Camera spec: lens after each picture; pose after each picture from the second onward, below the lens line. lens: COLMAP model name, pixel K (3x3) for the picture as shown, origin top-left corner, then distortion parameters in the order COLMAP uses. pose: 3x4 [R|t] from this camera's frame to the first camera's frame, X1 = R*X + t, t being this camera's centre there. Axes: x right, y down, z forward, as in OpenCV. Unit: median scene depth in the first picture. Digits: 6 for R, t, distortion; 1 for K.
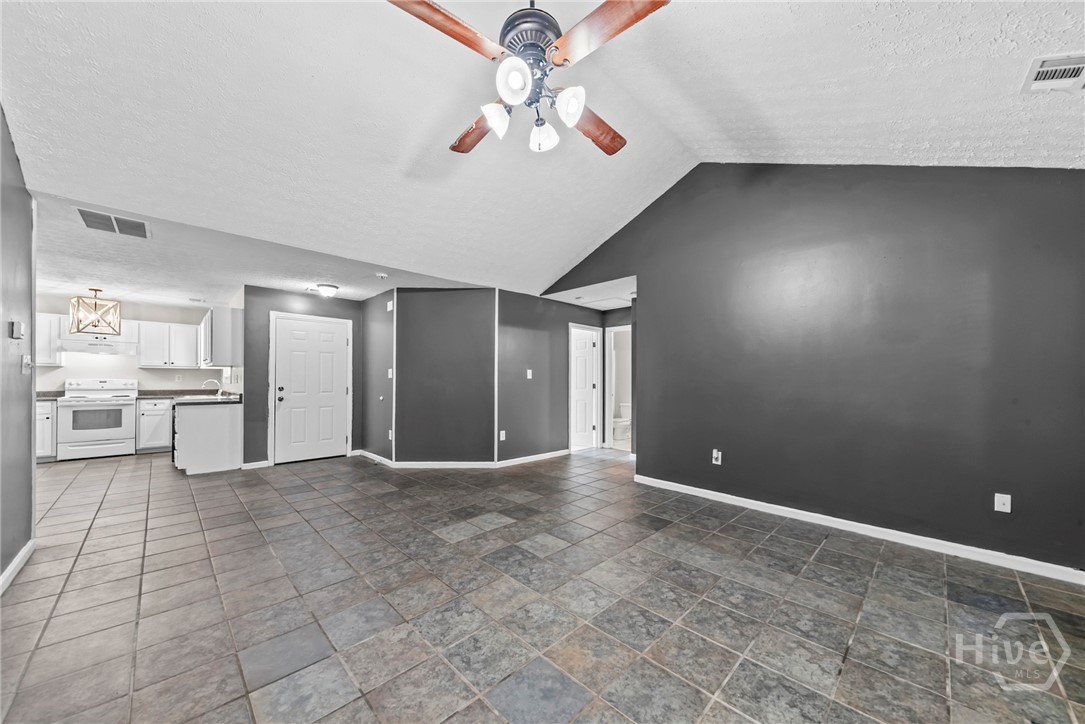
lens RADIAL K [[381.2, 0, 547.8], [0, 381.2, 378.0], [0, 0, 1]] dist [0.001489, -0.000191]
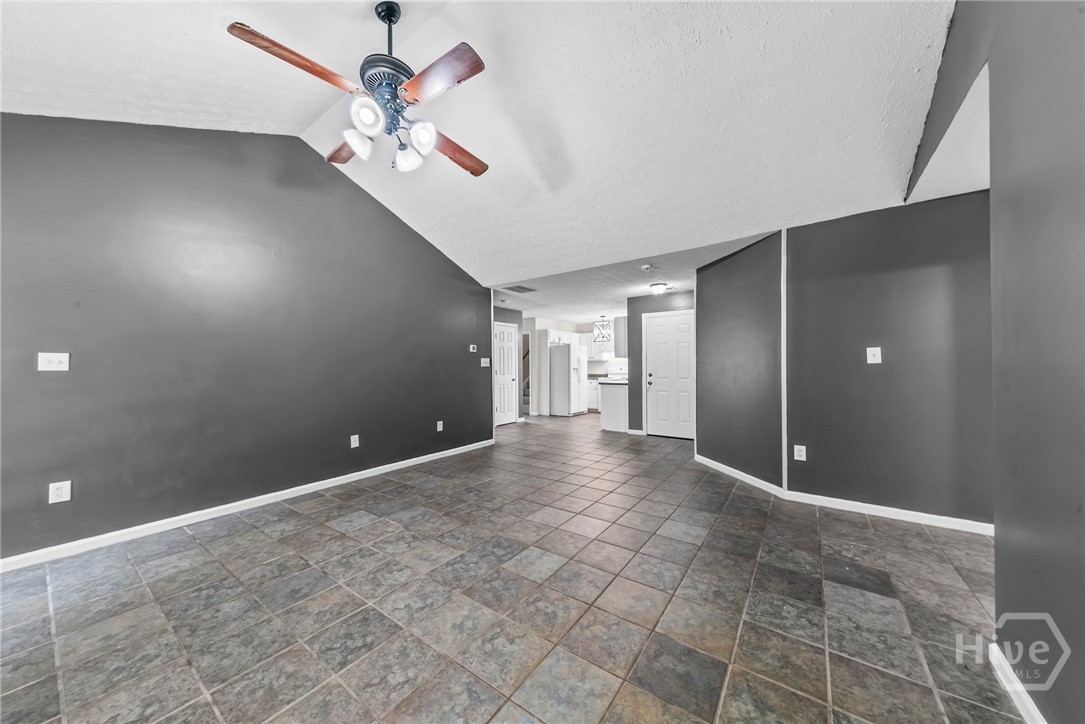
lens RADIAL K [[365.7, 0, 546.2], [0, 365.7, 362.7], [0, 0, 1]] dist [0.017974, -0.005548]
pose [[0.167073, -0.016476, -0.985807, 0.706007], [0.012544, 0.999815, -0.014584, 0.003930], [0.985865, -0.009930, 0.167249, 0.784789]]
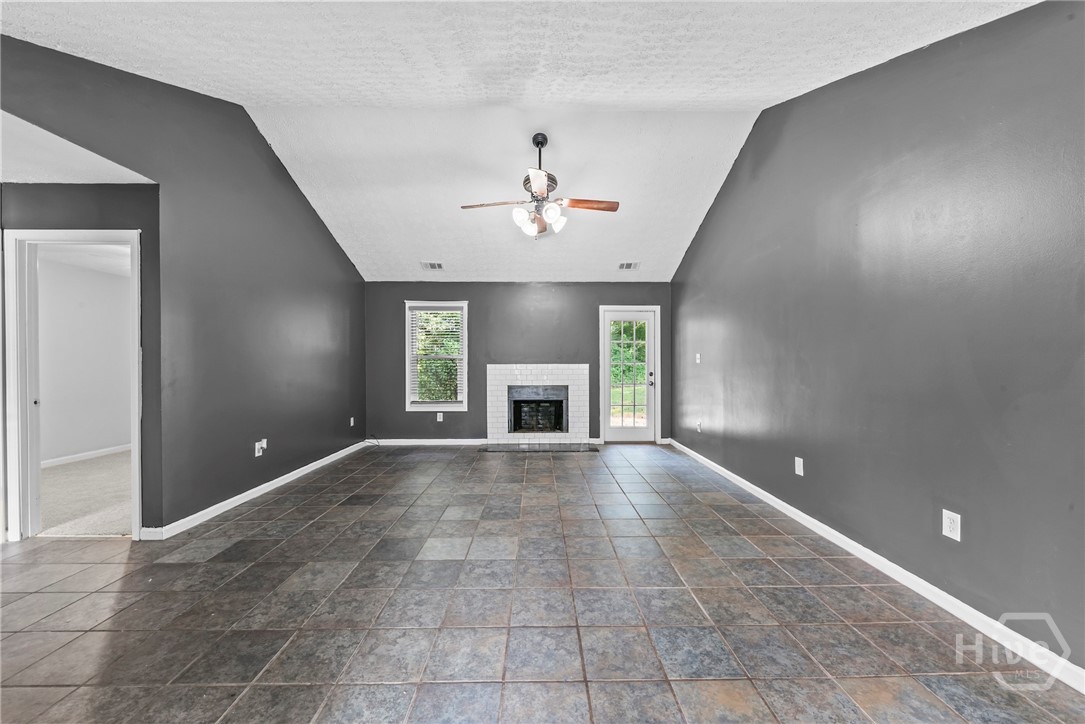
lens RADIAL K [[402.2, 0, 542.5], [0, 402.2, 362.0], [0, 0, 1]] dist [0.008441, -0.000218]
pose [[-0.716153, -0.002602, 0.697939, -0.877260], [-0.003989, 0.999992, -0.000364, -0.003432], [-0.697932, -0.003045, -0.716158, 1.479115]]
